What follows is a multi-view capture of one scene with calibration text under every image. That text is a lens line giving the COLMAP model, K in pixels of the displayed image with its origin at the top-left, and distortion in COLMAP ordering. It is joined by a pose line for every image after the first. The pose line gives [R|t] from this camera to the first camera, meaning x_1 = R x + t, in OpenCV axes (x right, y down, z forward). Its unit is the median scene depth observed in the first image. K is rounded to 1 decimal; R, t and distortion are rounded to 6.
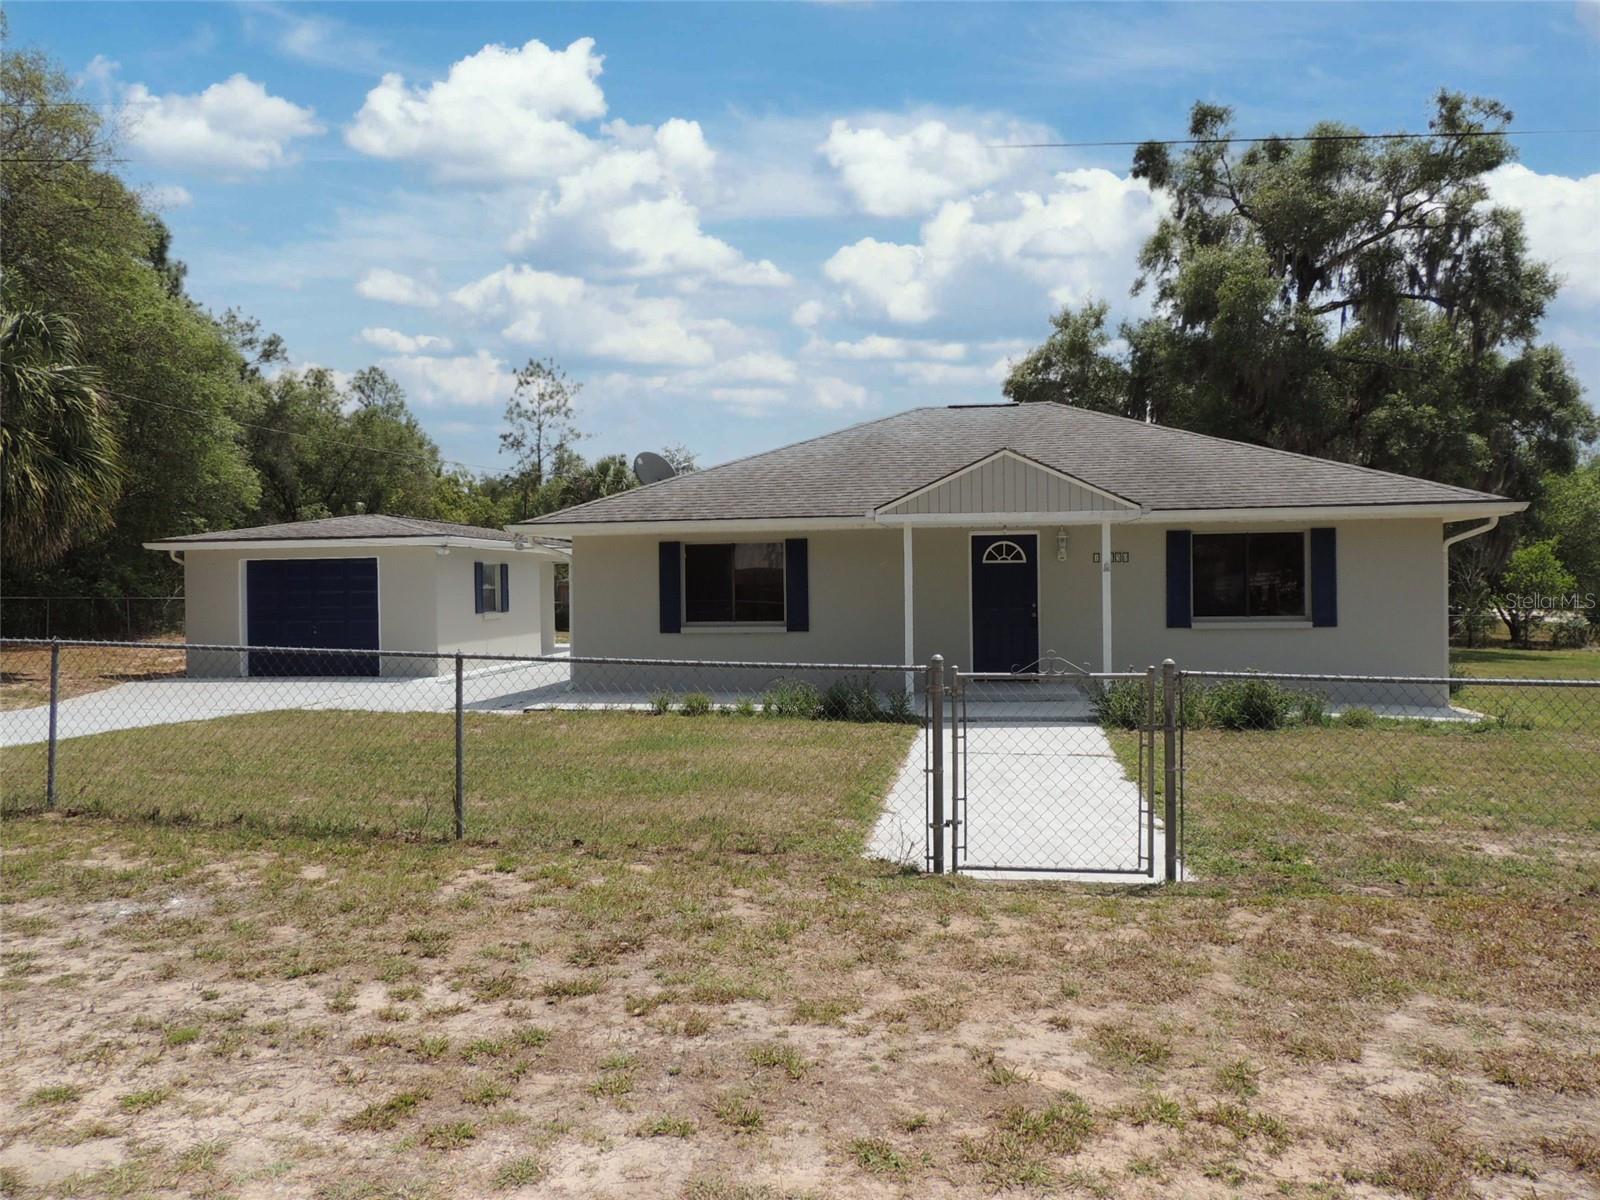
lens RADIAL K [[1143.5, 0, 813.1], [0, 1143.5, 596.9], [0, 0, 1]] dist [-0.017966, -0.002813]
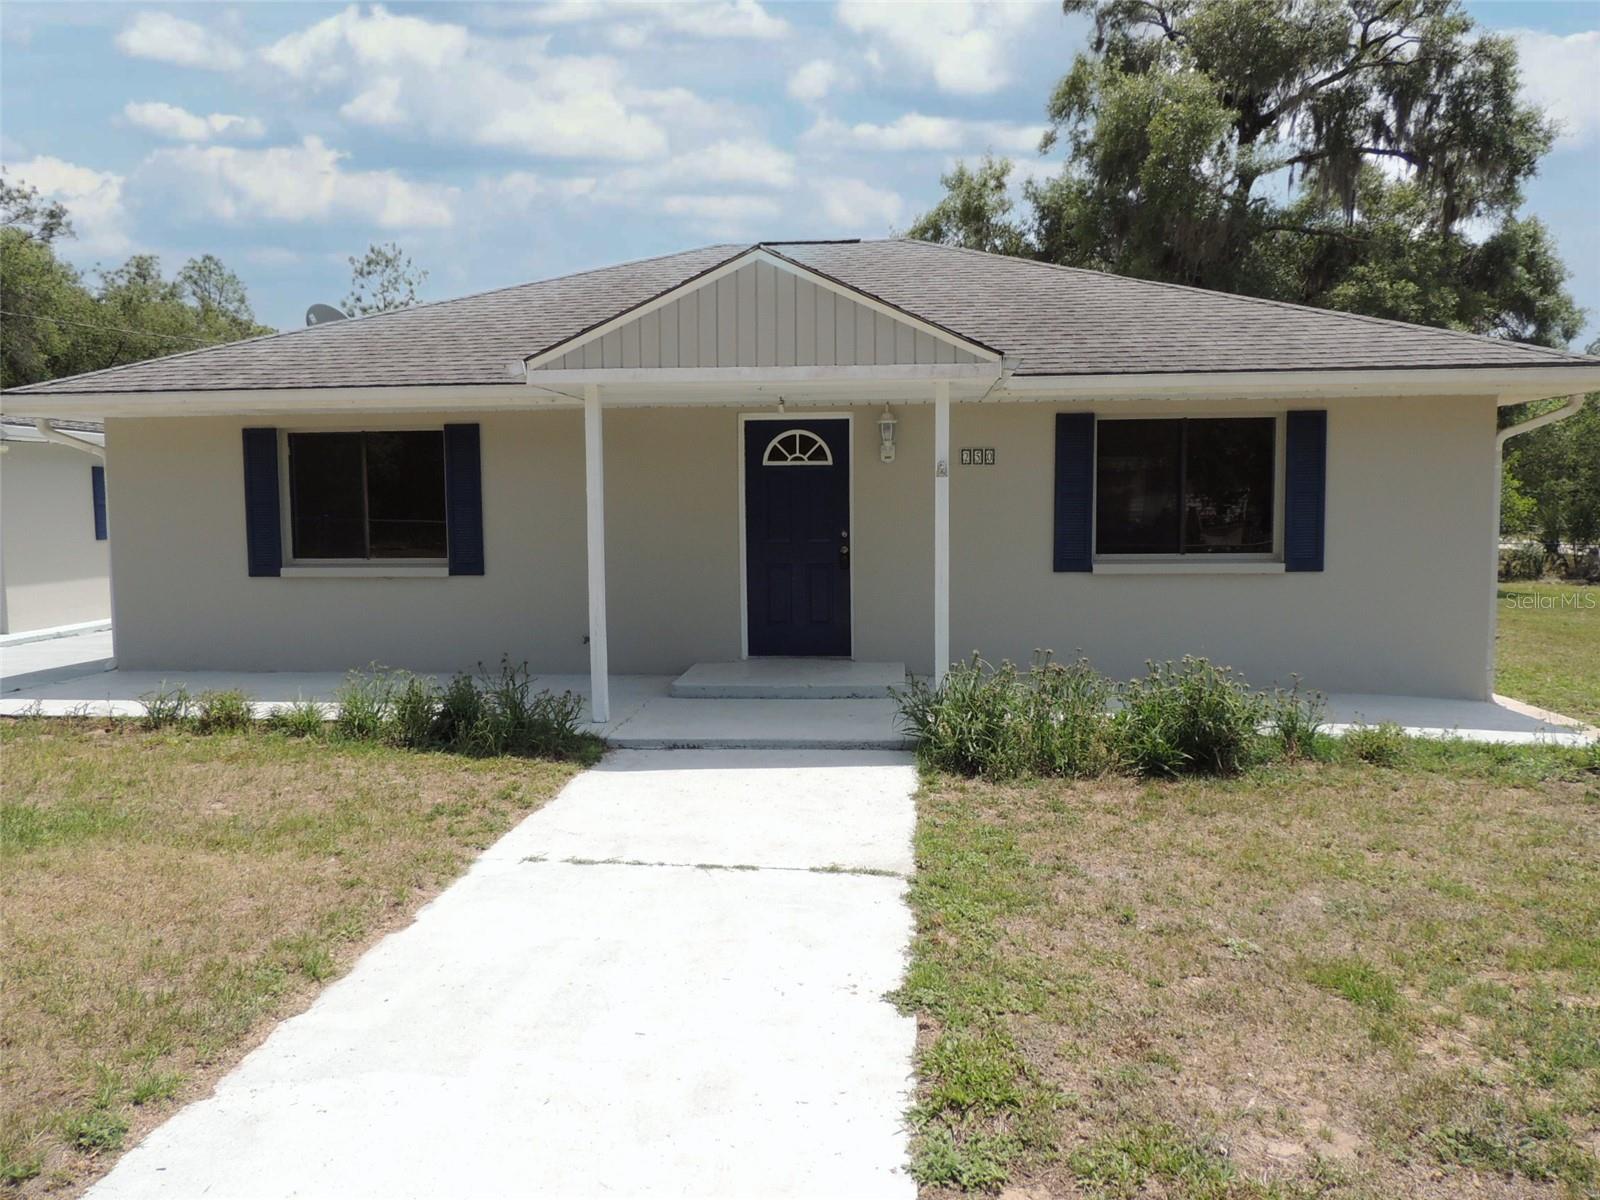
lens RADIAL K [[1143.5, 0, 813.1], [0, 1143.5, 596.9], [0, 0, 1]] dist [-0.017966, -0.002813]
pose [[0.997647, -0.000661, 0.068561, 0.069758], [-0.004168, 0.997520, 0.070267, -0.001160], [-0.068438, -0.070387, 0.995169, 0.199075]]
